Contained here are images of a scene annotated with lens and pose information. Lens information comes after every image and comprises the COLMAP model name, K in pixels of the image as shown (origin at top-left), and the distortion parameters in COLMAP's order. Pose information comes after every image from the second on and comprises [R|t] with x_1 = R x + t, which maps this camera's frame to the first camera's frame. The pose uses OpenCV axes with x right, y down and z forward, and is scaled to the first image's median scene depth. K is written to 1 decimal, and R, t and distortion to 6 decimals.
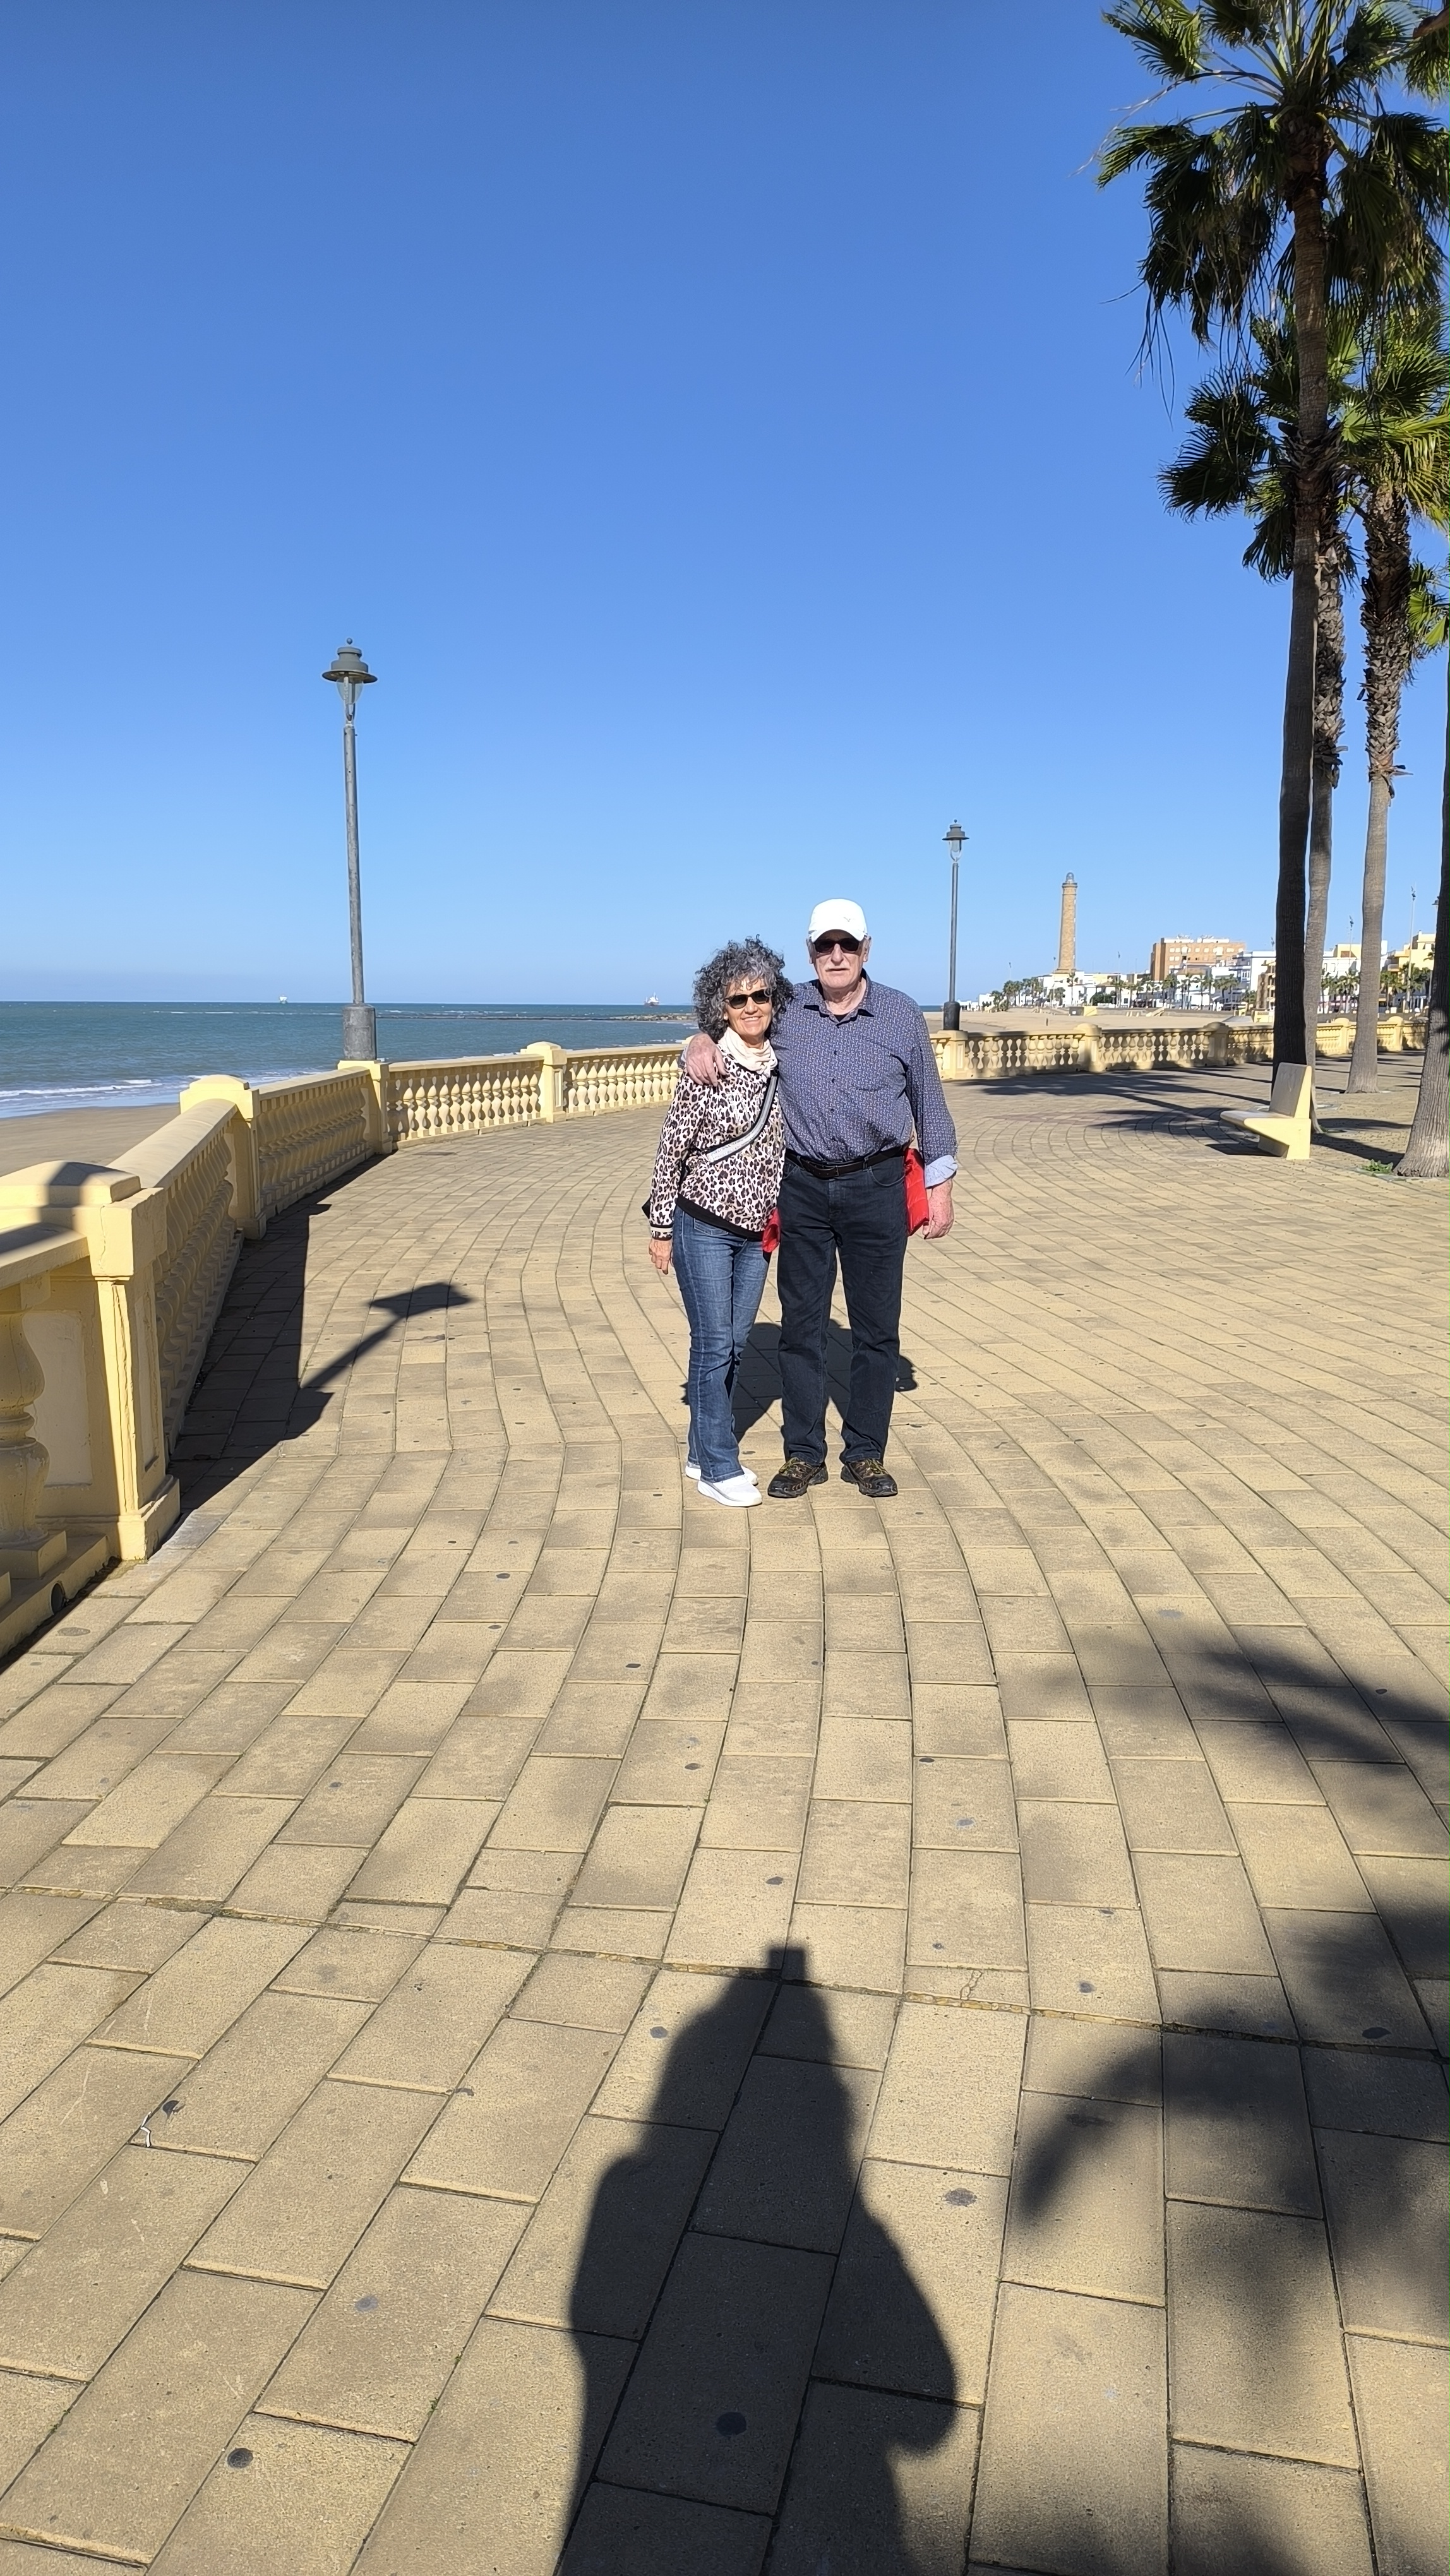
lens RADIAL K [[1733.9, 0, 718.9], [0, 1733.9, 1319.4], [0, 0, 1]] dist [0.011072, -0.038834]
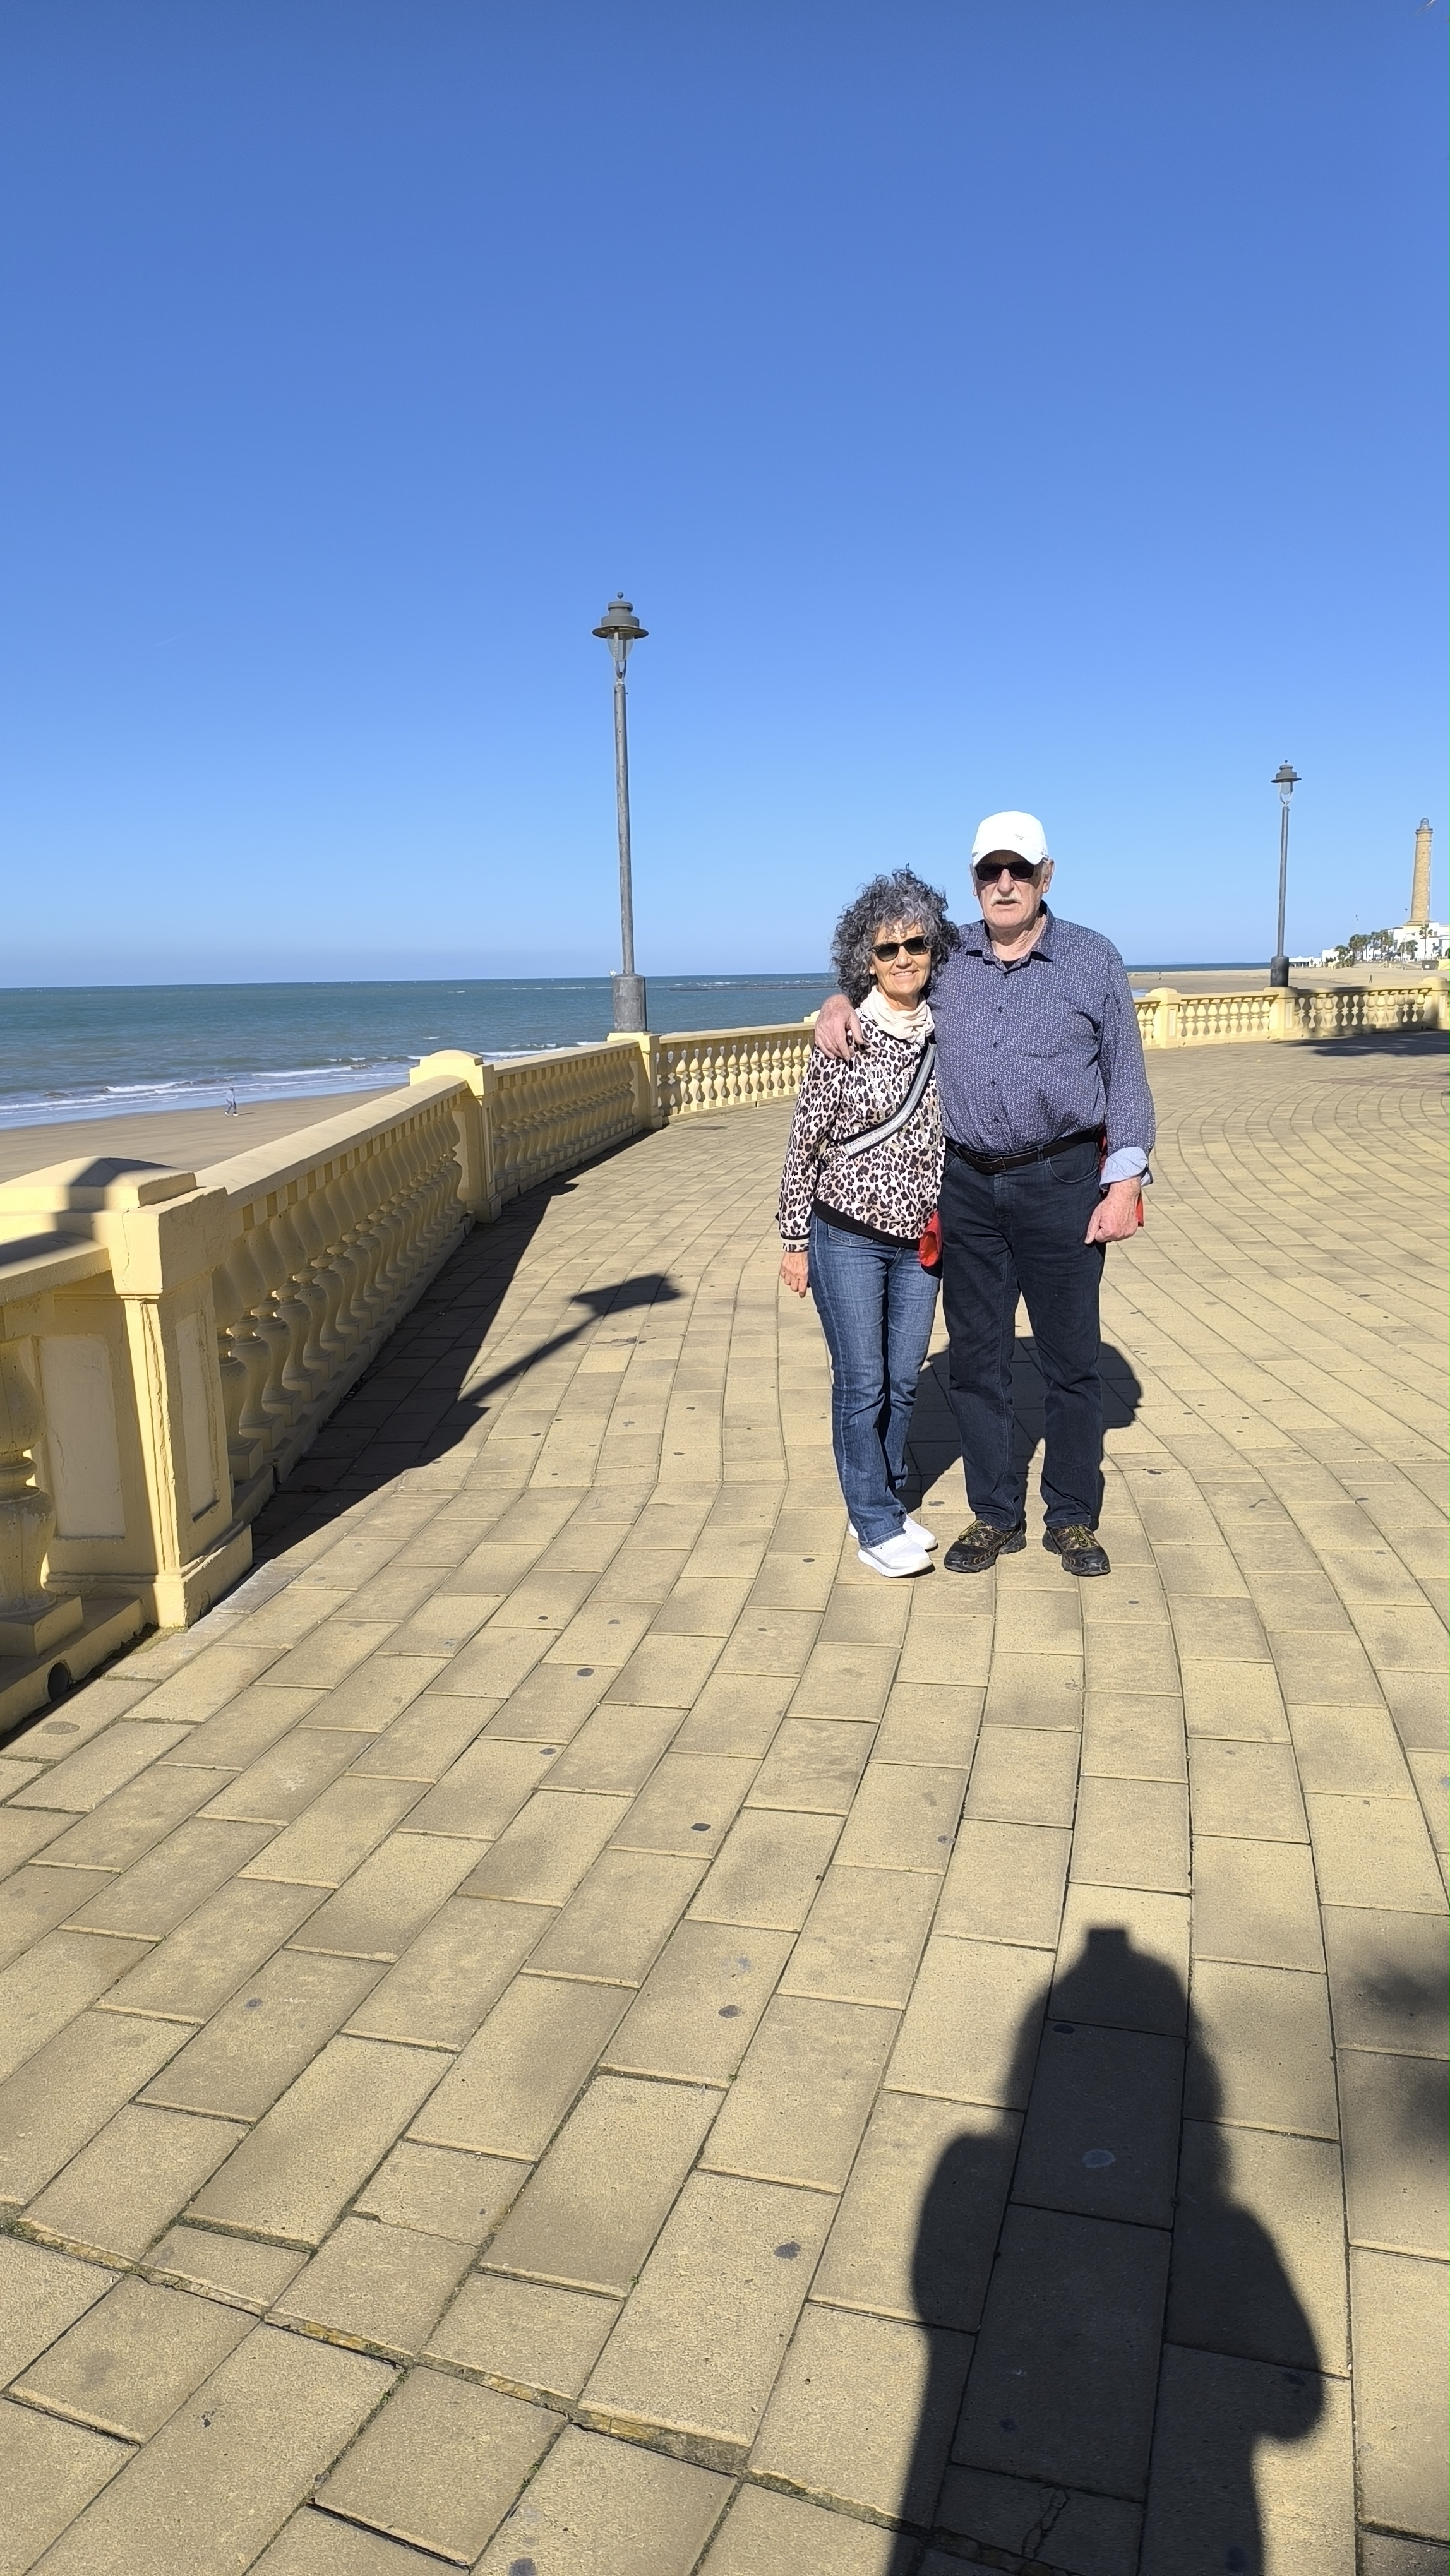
lens RADIAL K [[1745.9, 0, 725.0], [0, 1745.9, 1288.0], [0, 0, 1]] dist [0.045865, -0.073636]
pose [[0.984295, 0.008493, -0.176326, 0.063104], [-0.008605, 0.999963, 0.000131, -0.023961], [0.176320, 0.001388, 0.984332, 0.167128]]
